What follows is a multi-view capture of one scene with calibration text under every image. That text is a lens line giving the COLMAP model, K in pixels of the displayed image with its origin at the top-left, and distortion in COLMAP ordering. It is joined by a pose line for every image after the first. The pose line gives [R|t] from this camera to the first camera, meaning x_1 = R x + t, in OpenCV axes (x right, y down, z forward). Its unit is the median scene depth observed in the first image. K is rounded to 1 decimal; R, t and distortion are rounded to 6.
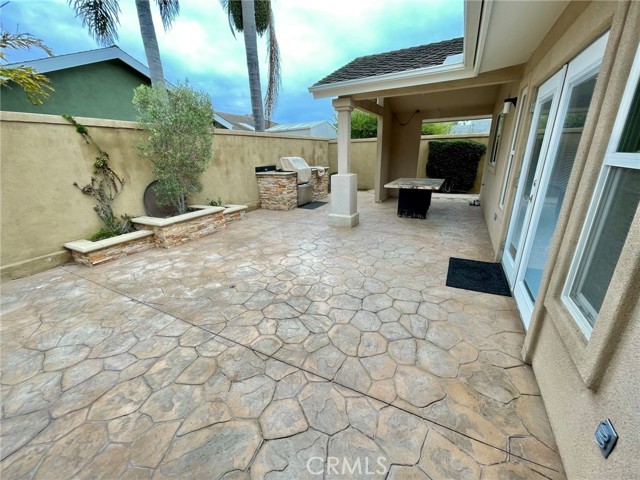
lens RADIAL K [[257.9, 0, 321.5], [0, 257.9, 241.7], [0, 0, 1]] dist [0.001336, -0.001016]
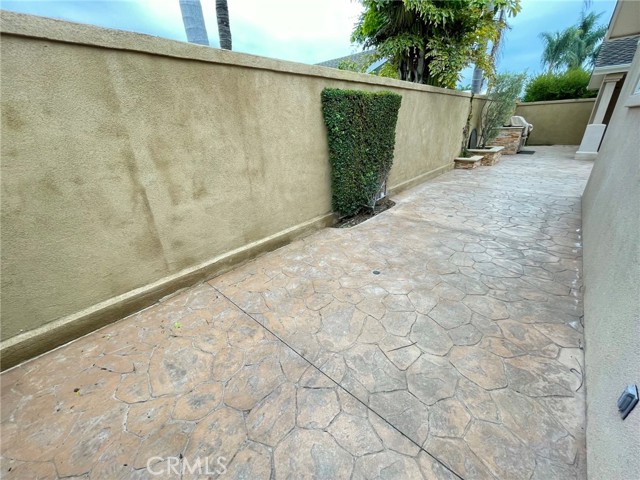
lens RADIAL K [[257.9, 0, 320.8], [0, 257.9, 239.3], [0, 0, 1]] dist [0.001336, -0.001016]
pose [[0.966812, 0.099950, -0.235125, -1.350858], [-0.075895, 0.991114, 0.109242, 0.448483], [0.243955, -0.087772, 0.965807, -1.108099]]
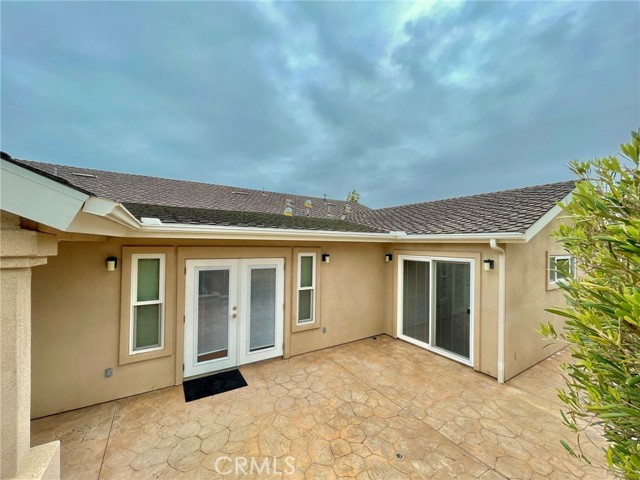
lens RADIAL K [[257.9, 0, 321.5], [0, 257.9, 241.2], [0, 0, 1]] dist [0.001336, -0.001016]
pose [[-0.865495, 0.023946, 0.500344, -0.446947], [0.172940, 0.951723, 0.253604, -0.647579], [-0.470116, 0.306023, -0.827853, 1.267636]]
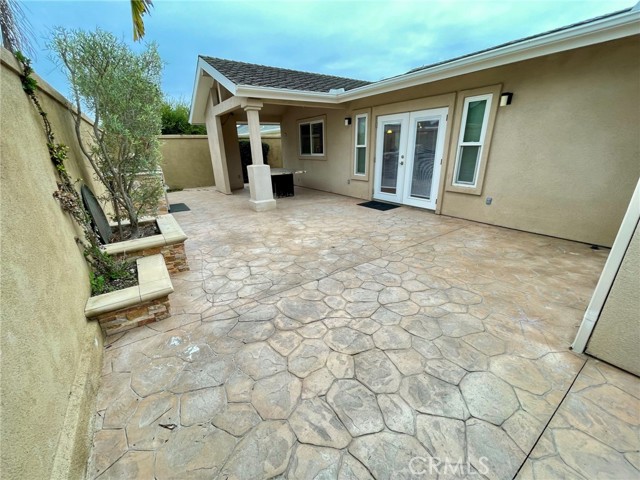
lens RADIAL K [[257.9, 0, 317.1], [0, 257.9, 240.4], [0, 0, 1]] dist [0.001336, -0.001016]
pose [[0.464199, -0.288926, 0.837282, -1.088344], [0.299571, 0.940805, 0.158564, -0.062263], [-0.833533, 0.177220, 0.523274, 0.302025]]
